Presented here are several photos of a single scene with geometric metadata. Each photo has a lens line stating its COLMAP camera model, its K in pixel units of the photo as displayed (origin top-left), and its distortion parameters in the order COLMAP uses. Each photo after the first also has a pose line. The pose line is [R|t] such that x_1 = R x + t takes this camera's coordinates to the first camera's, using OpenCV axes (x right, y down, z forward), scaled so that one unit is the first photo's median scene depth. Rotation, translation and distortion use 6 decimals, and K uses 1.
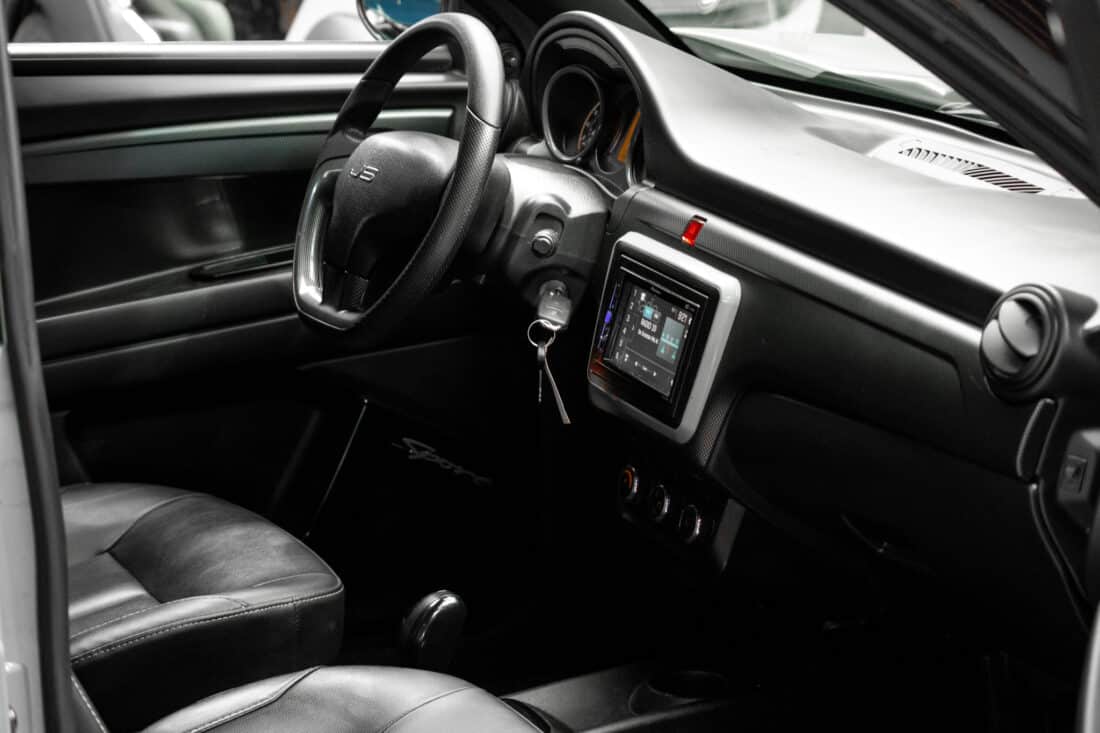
lens RADIAL K [[2918.4, 0, 550.0], [0, 2918.4, 366.5], [0, 0, 1]] dist [-0.928464, 10.056534]
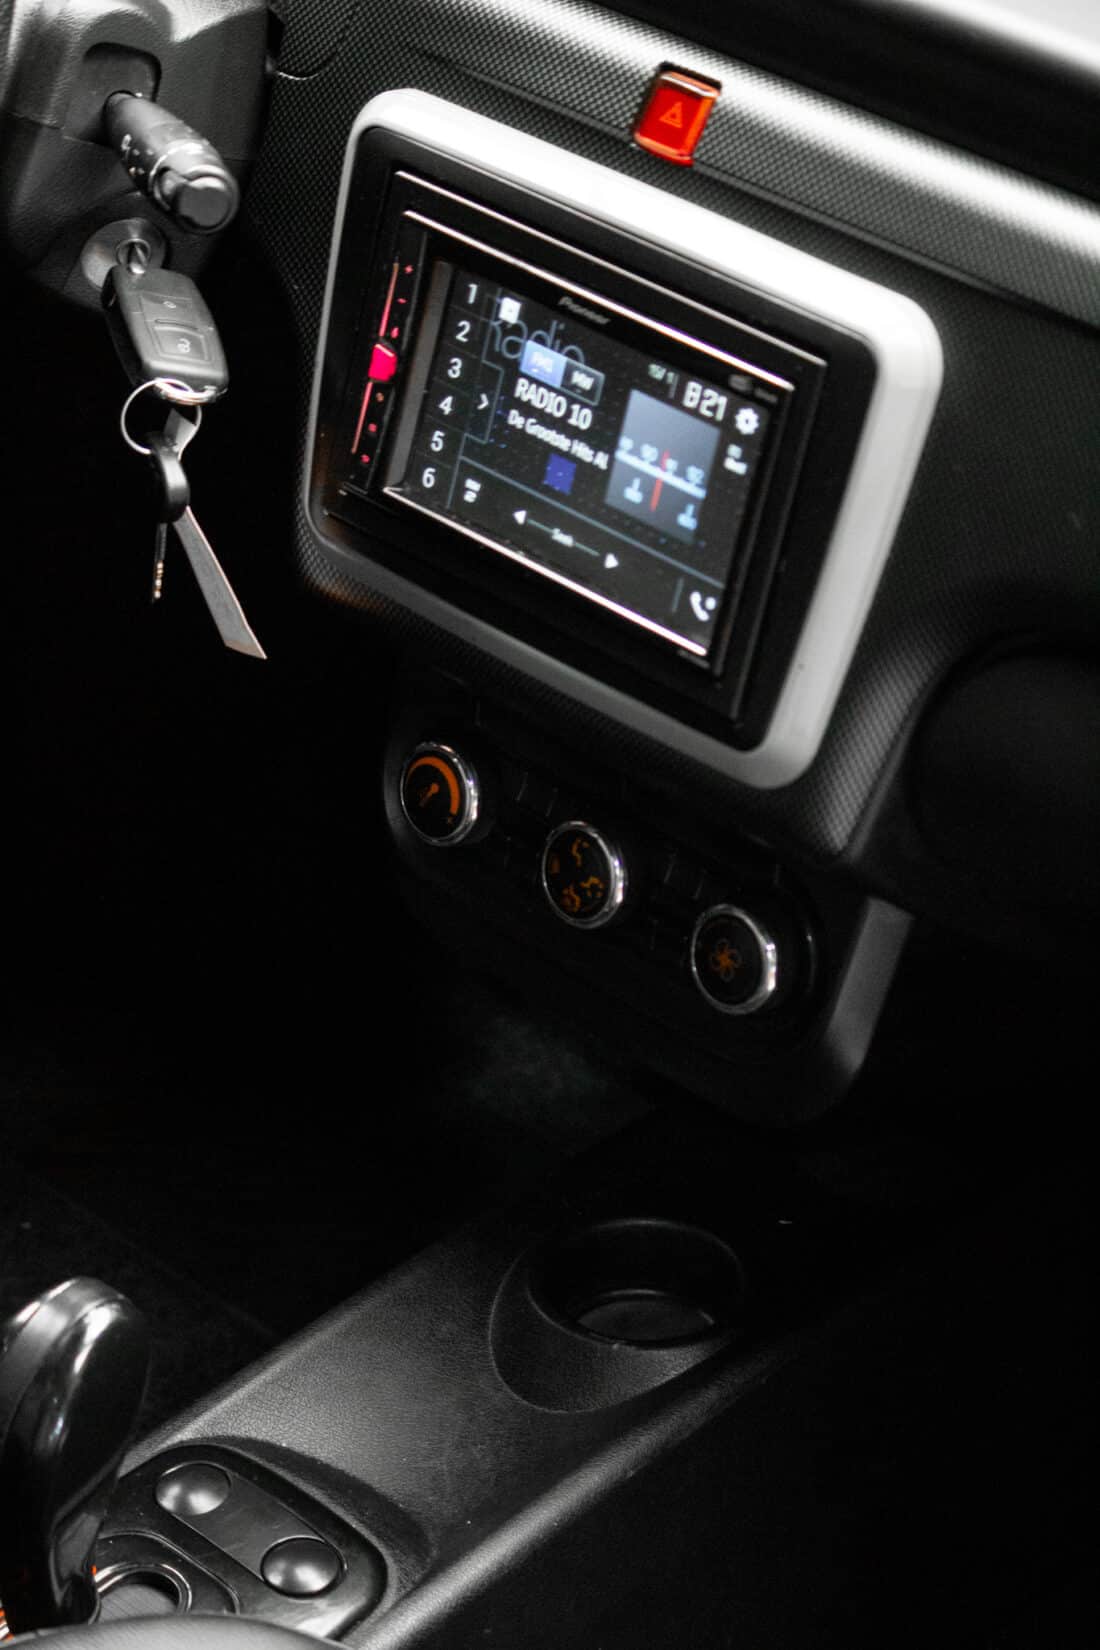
lens RADIAL K [[4377.6, 0, 550.0], [0, 4377.6, 825.0], [0, 0, 1]] dist [-0.928464, 10.056534]
pose [[0.925227, -0.188077, 0.329519, -0.138608], [0.072181, 0.939883, 0.333781, -0.134337], [-0.372485, -0.285038, 0.883181, 0.550529]]
